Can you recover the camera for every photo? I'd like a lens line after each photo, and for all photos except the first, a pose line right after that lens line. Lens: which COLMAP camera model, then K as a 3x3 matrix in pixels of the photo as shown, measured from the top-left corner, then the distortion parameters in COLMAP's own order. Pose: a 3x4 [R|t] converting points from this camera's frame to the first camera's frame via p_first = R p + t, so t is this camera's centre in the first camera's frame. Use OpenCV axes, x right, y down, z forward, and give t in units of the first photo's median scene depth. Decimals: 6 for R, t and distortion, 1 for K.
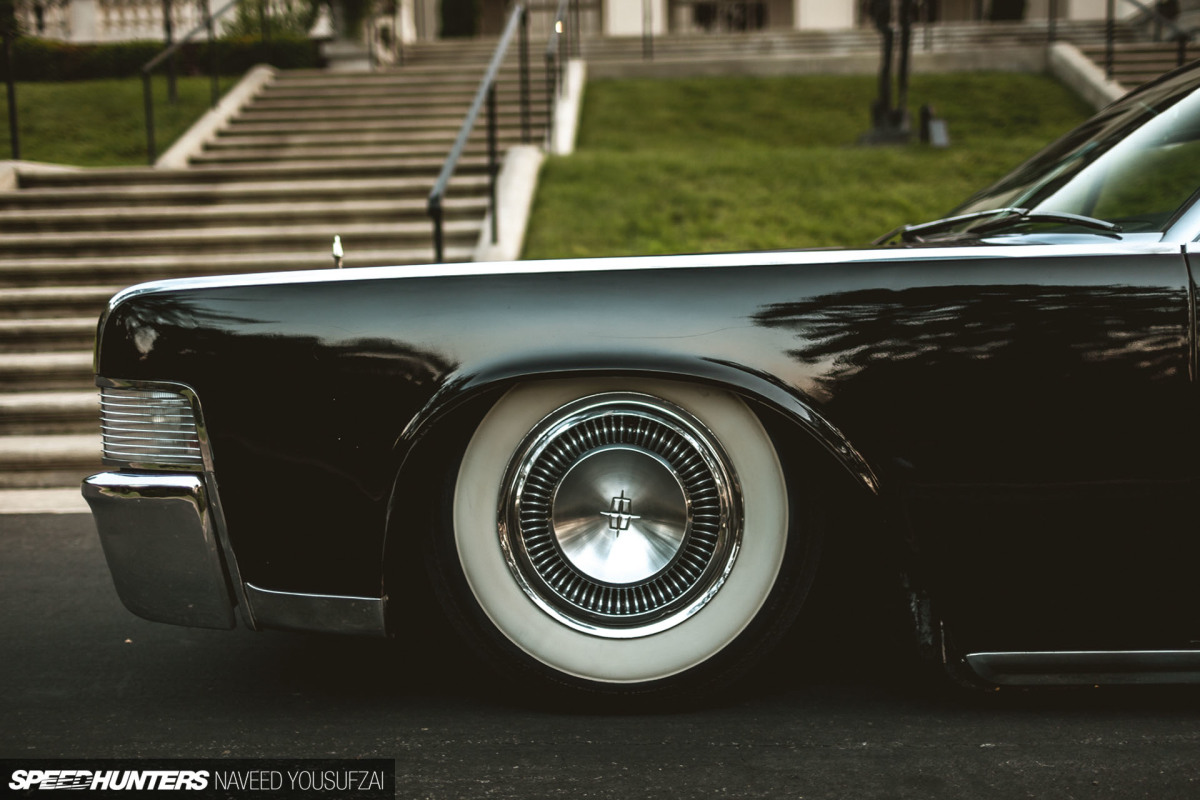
lens RADIAL K [[1223.6, 0, 604.8], [0, 1223.6, 395.0], [0, 0, 1]] dist [0.000742, 0.000000]
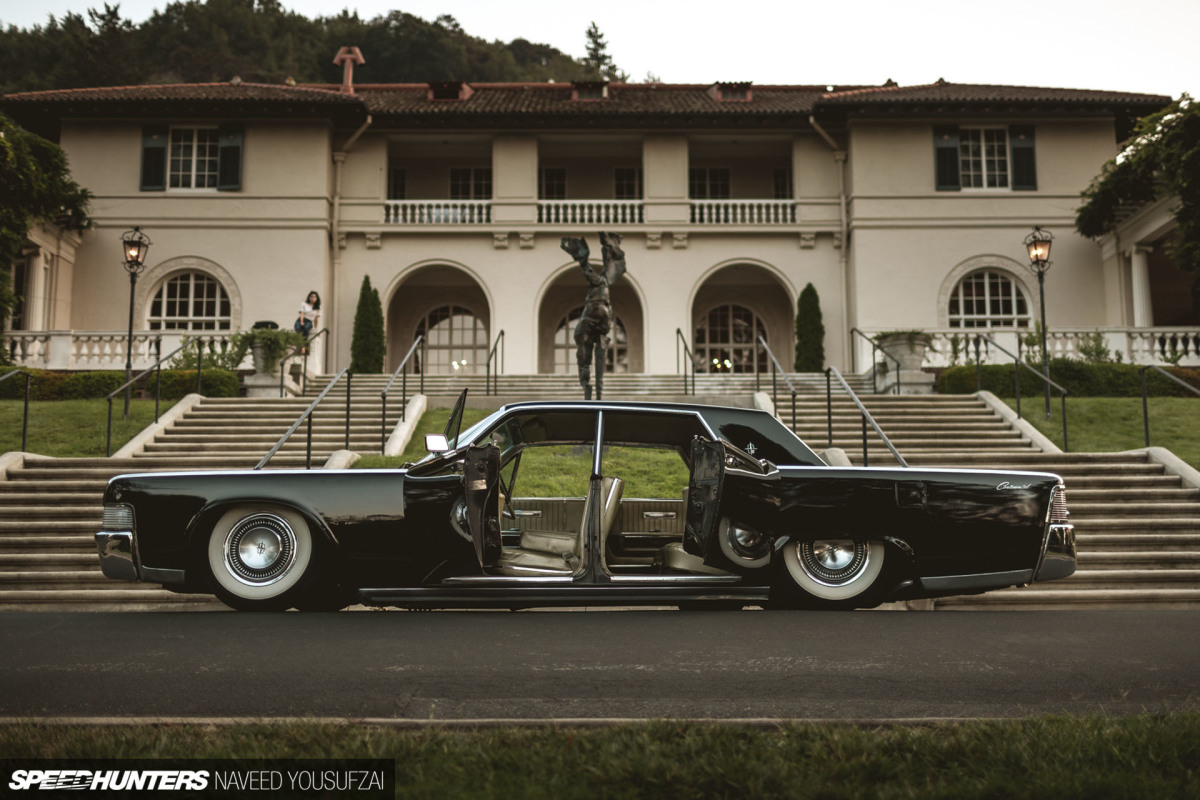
lens RADIAL K [[1223.6, 0, 597.9], [0, 1223.6, 399.9], [0, 0, 1]] dist [0.000742, 0.000000]
pose [[0.998793, 0.025873, 0.041755, 0.094297], [-0.014446, 0.967165, -0.253737, 0.065582], [-0.046949, 0.252828, 0.966371, -0.283409]]
